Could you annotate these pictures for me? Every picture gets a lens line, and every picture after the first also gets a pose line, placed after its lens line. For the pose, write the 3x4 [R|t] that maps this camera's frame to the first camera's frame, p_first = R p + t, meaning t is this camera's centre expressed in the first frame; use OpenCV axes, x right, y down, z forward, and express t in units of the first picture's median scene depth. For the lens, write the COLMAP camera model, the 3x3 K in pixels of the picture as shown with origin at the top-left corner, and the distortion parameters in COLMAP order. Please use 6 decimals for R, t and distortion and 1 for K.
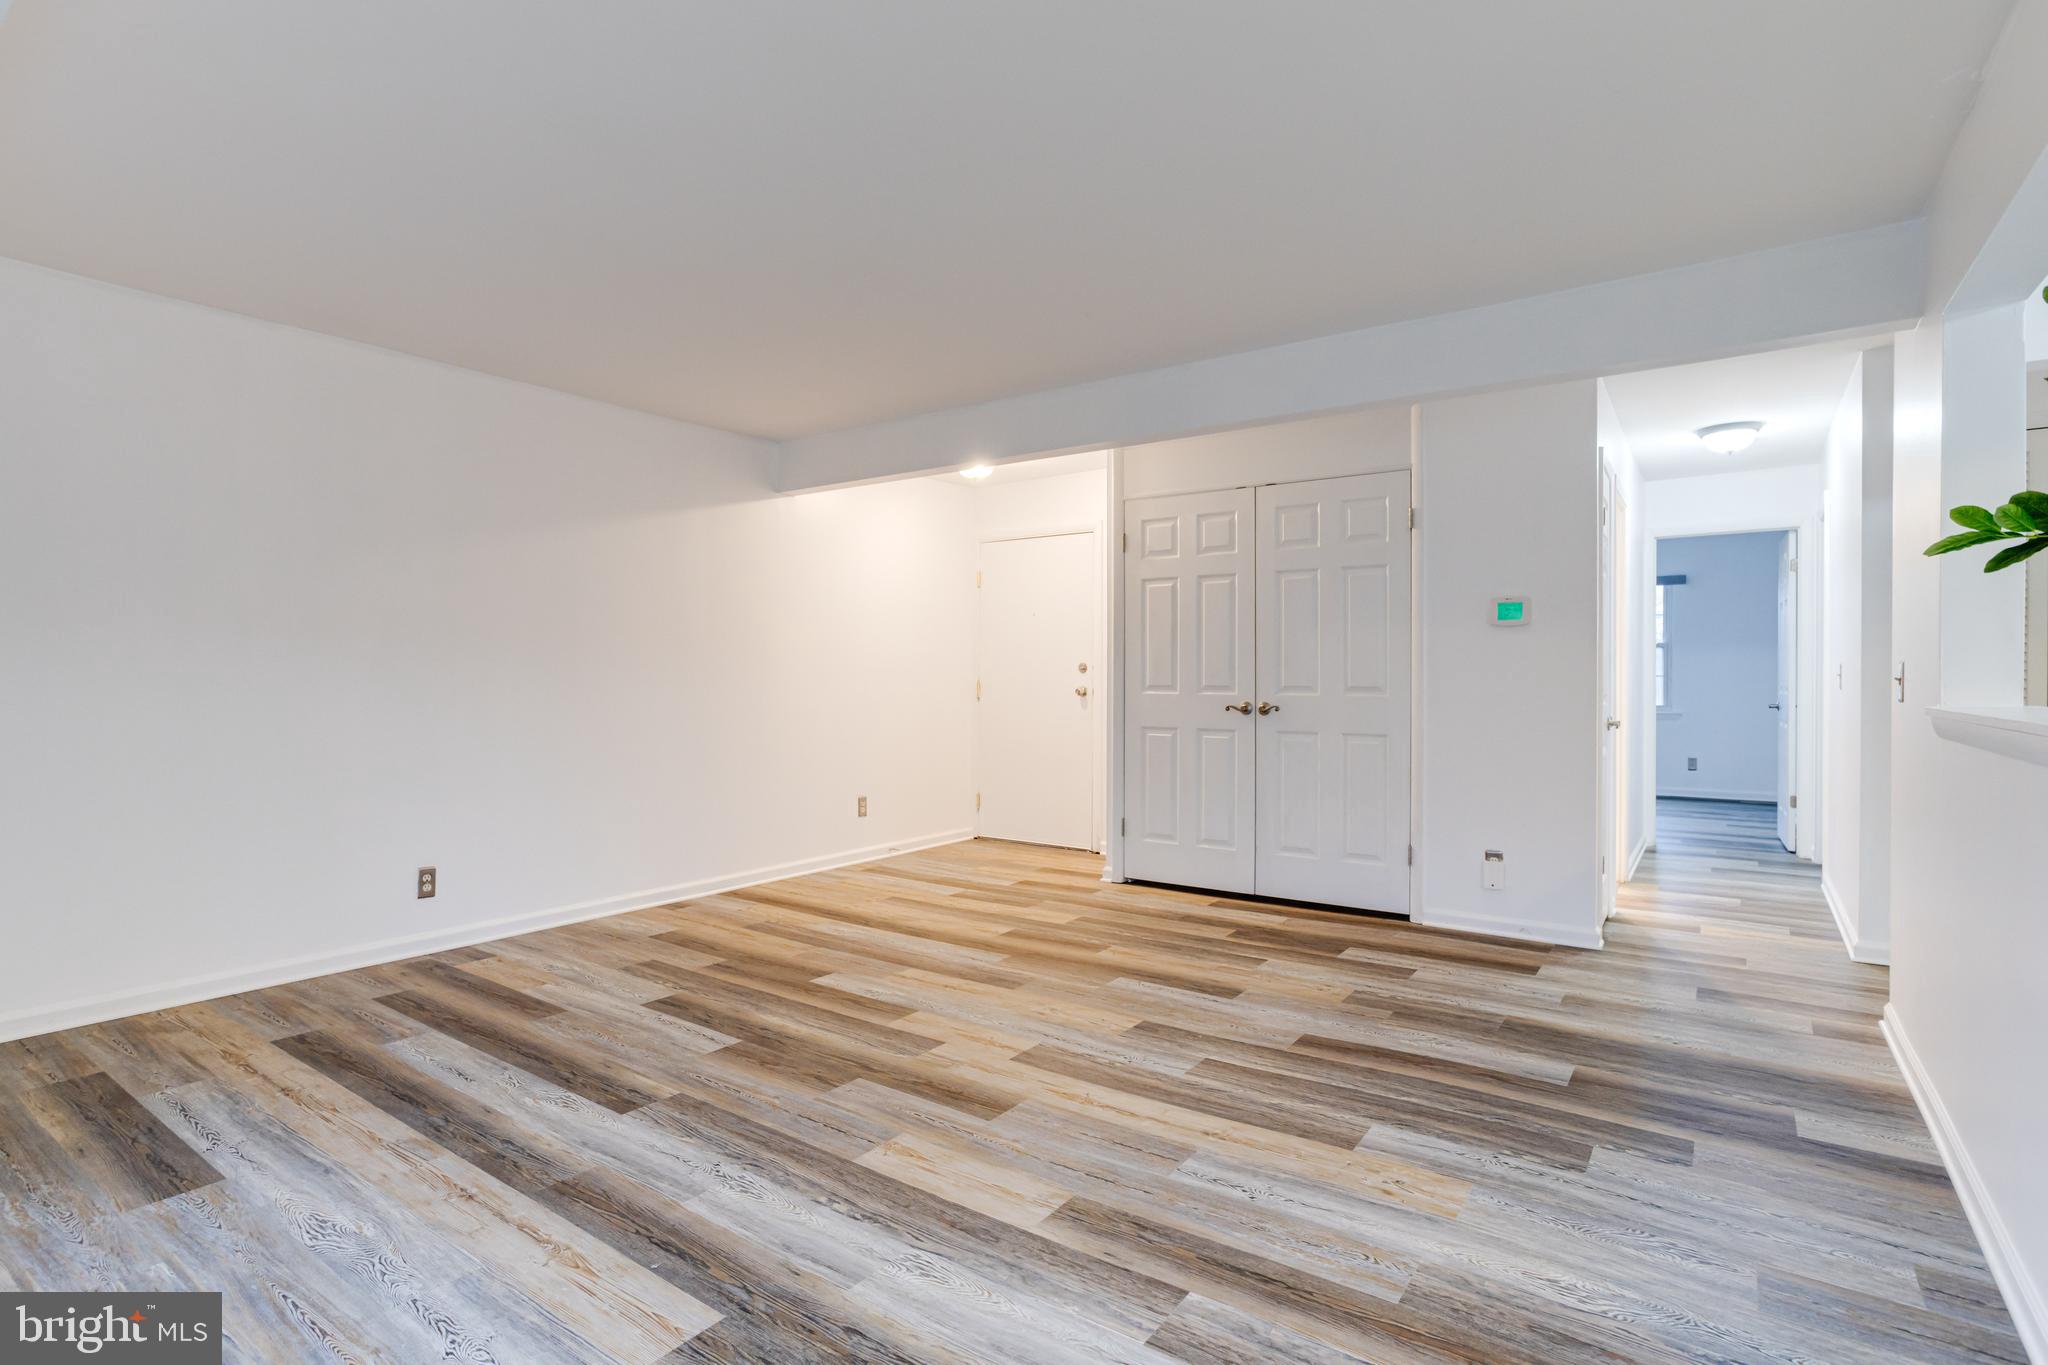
lens RADIAL K [[1005.6, 0, 1018.4], [0, 1005.6, 690.9], [0, 0, 1]] dist [-0.044436, 0.028371]
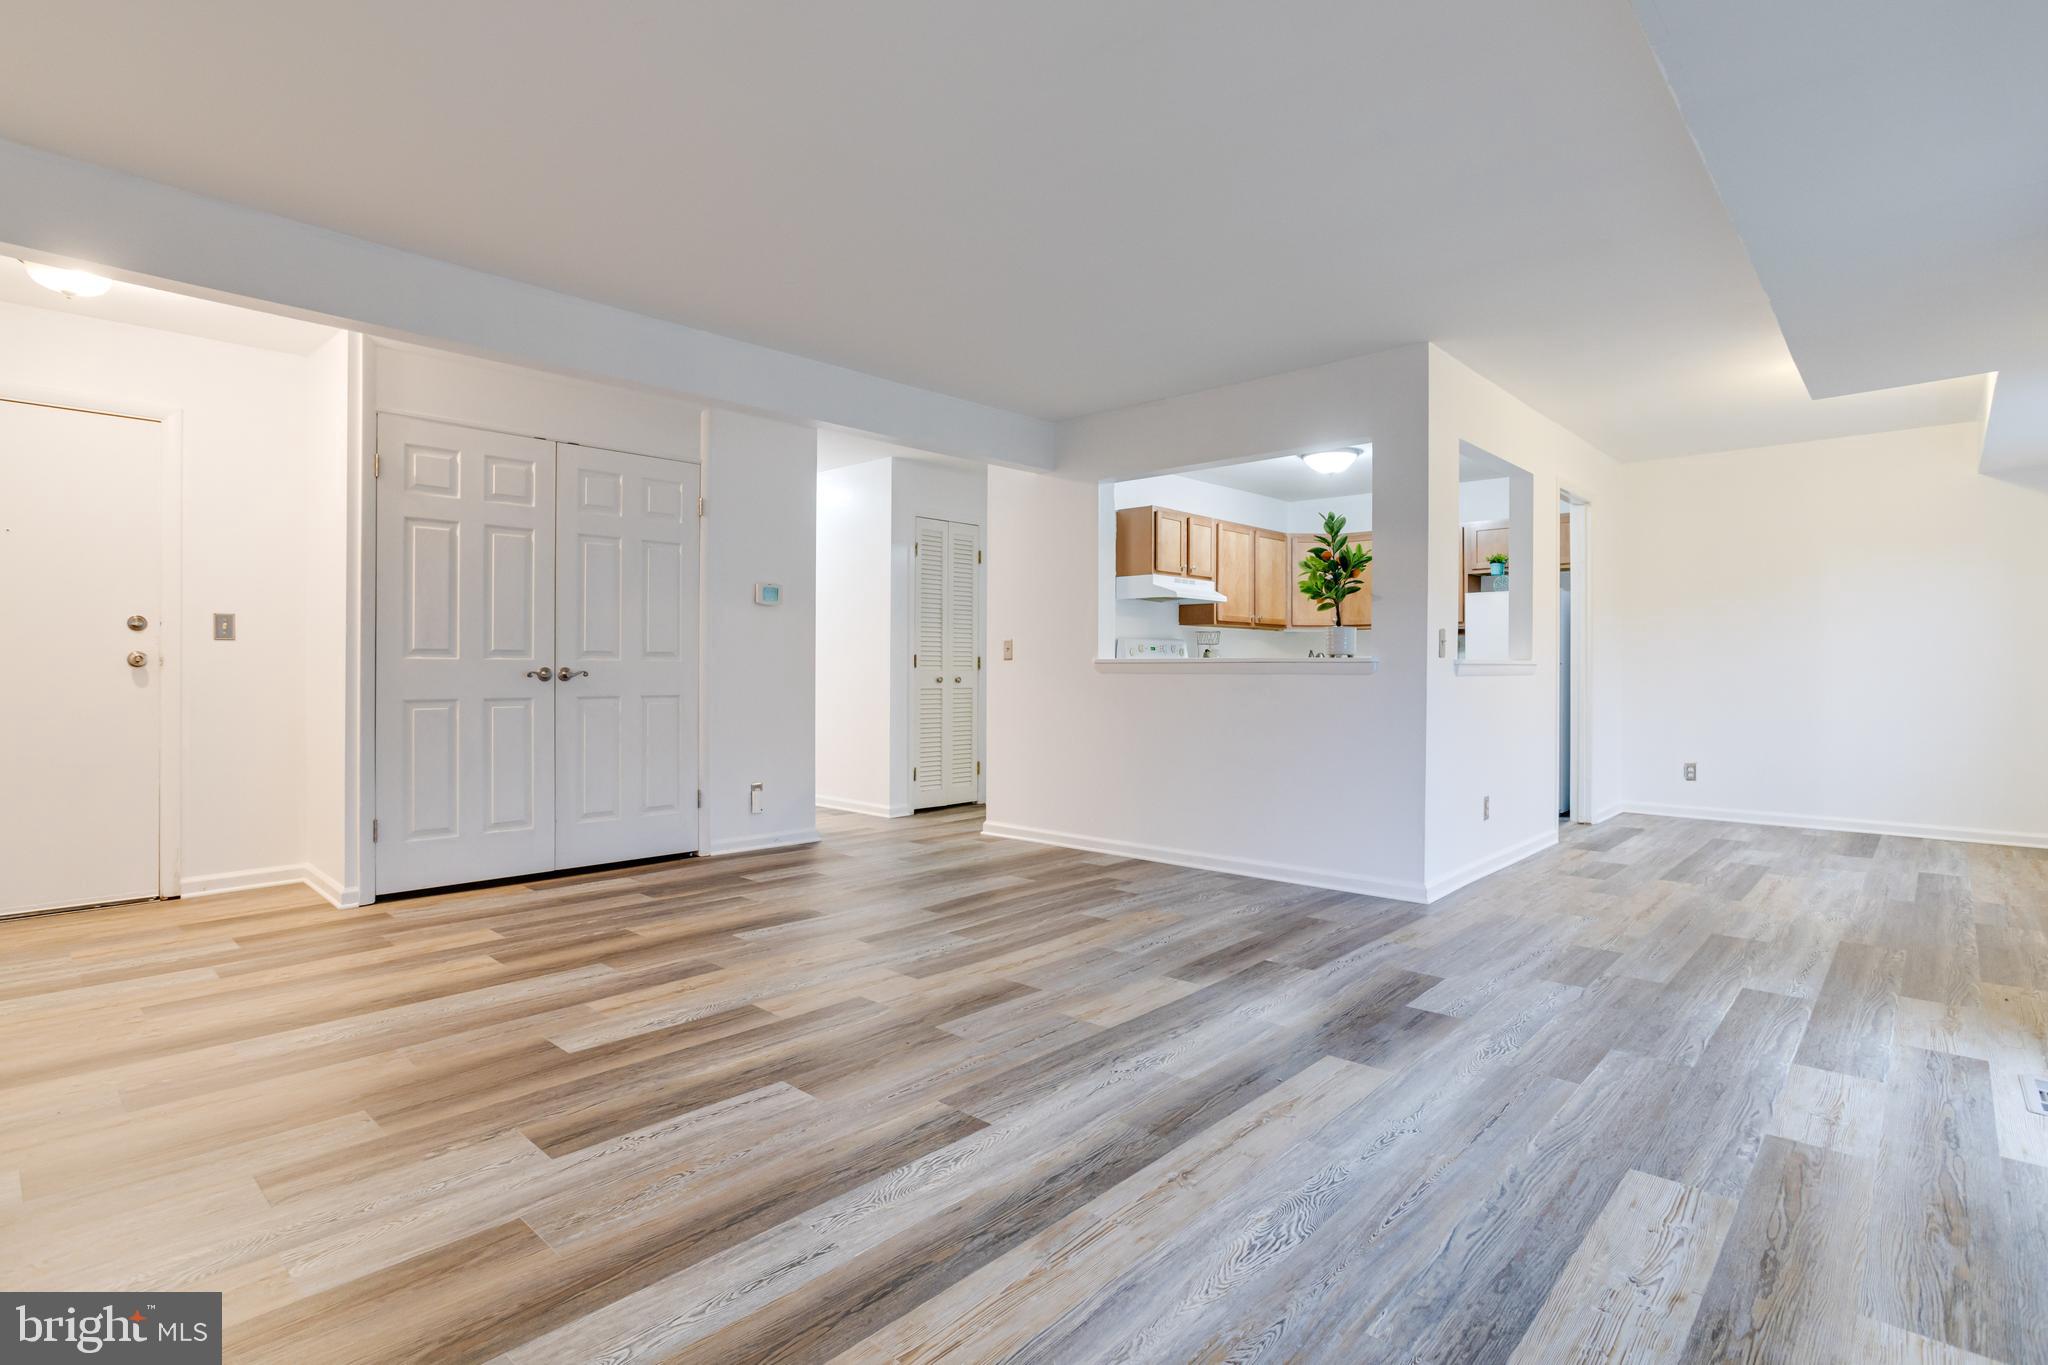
lens RADIAL K [[998.2, 0, 1017.4], [0, 998.2, 668.1], [0, 0, 1]] dist [-0.042493, 0.027169]
pose [[0.129364, -0.001707, 0.991596, -0.907862], [0.011982, 0.999928, 0.000159, 0.023821], [-0.991525, 0.011860, 0.129375, 0.629799]]
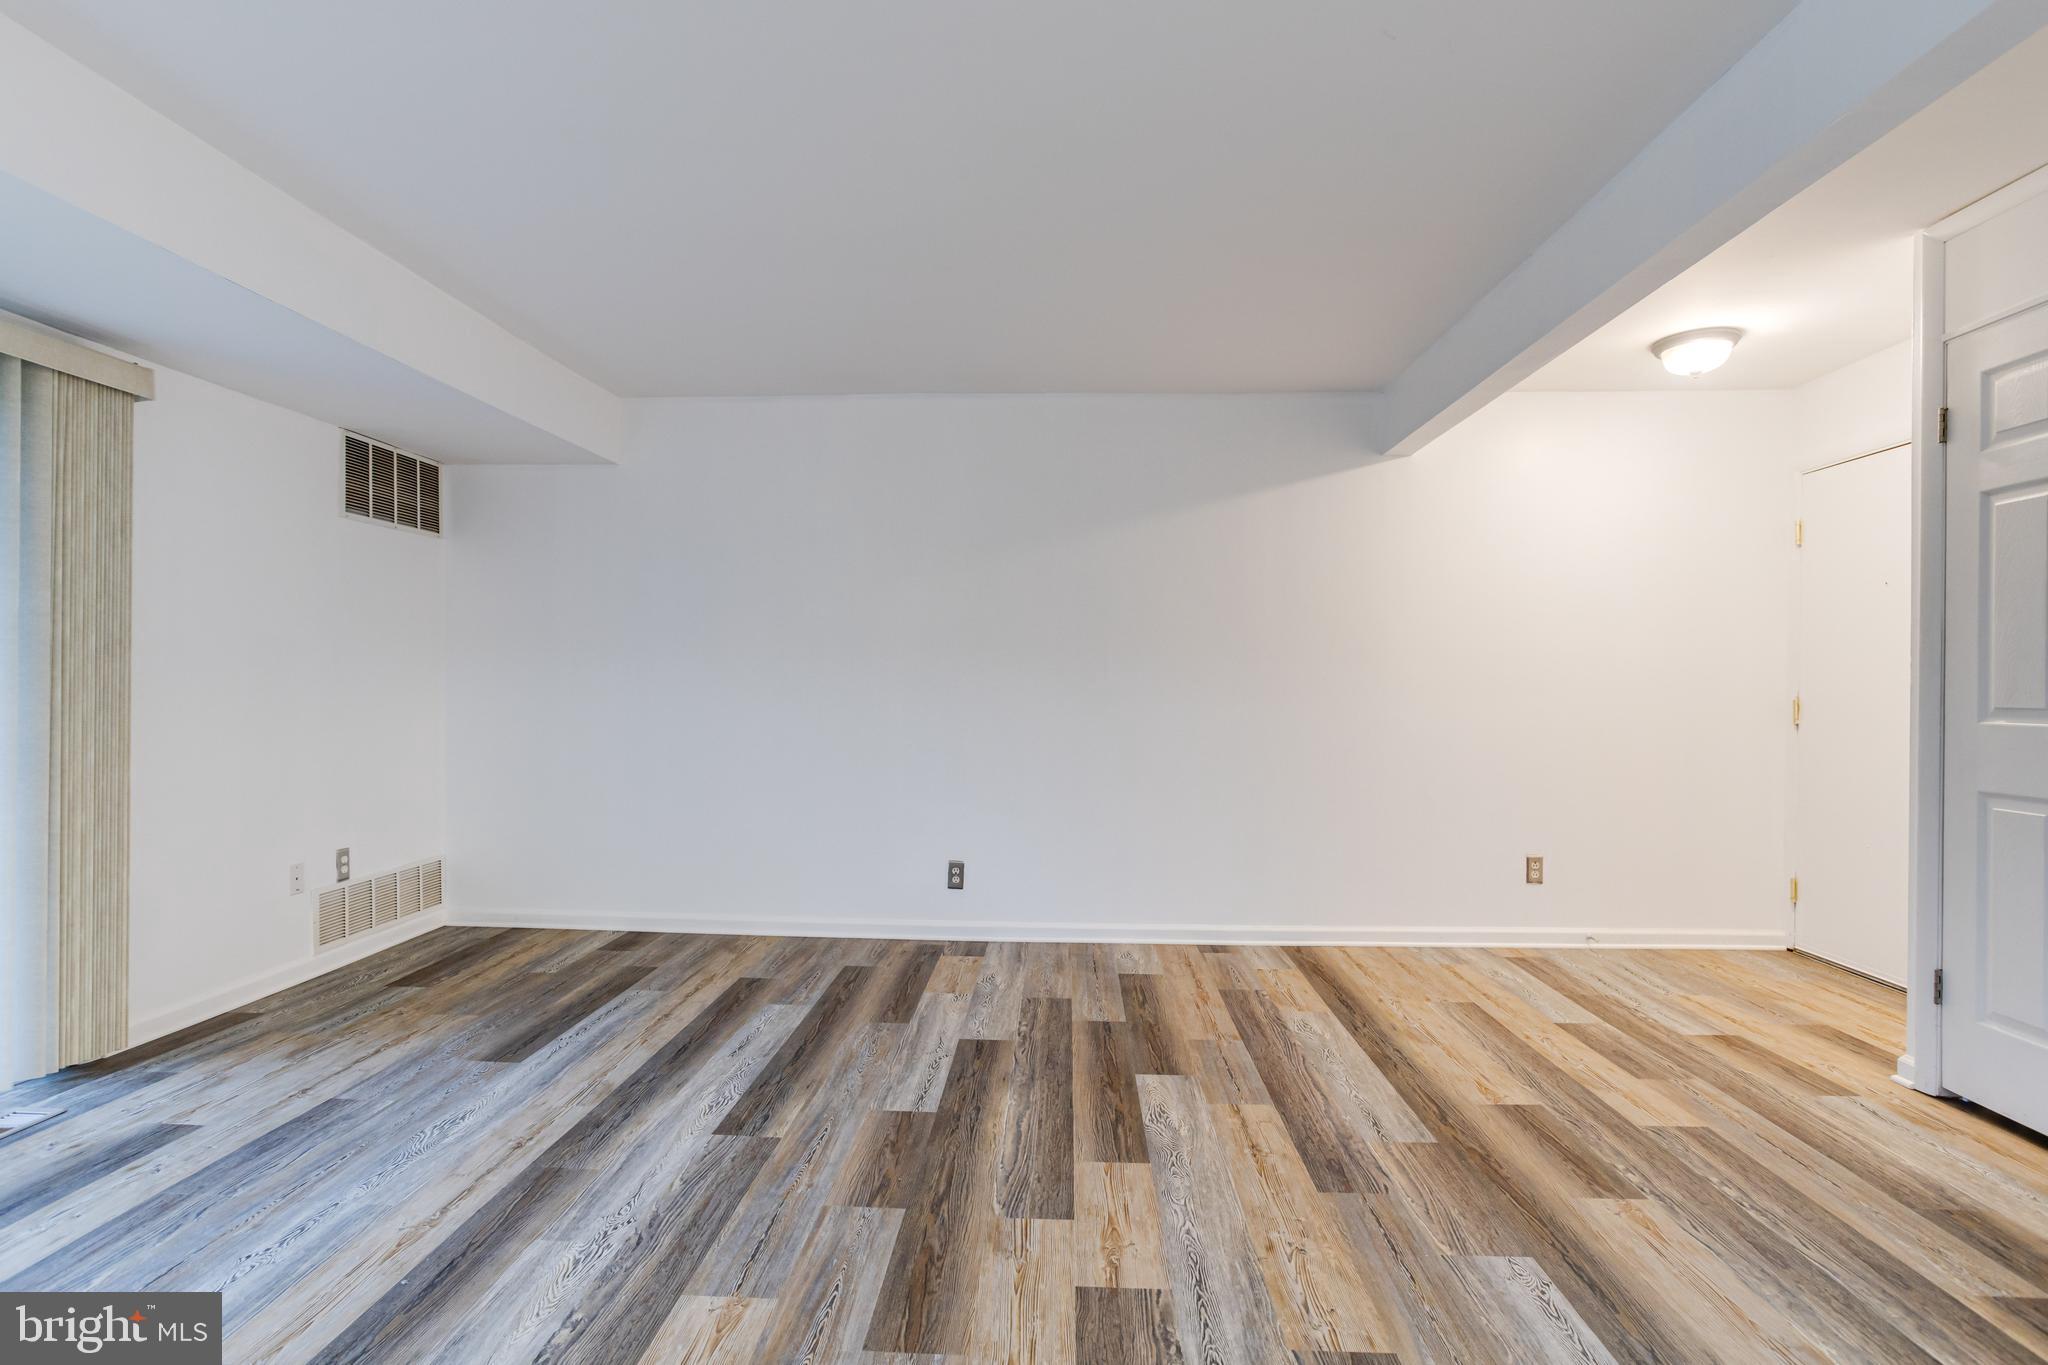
lens RADIAL K [[1005.6, 0, 1018.4], [0, 1005.6, 690.9], [0, 0, 1]] dist [-0.044436, 0.028371]
pose [[0.541922, 0.004563, -0.840416, 0.420020], [-0.017737, 0.999825, -0.006008, -0.003634], [0.840242, 0.018162, 0.541908, 0.524493]]
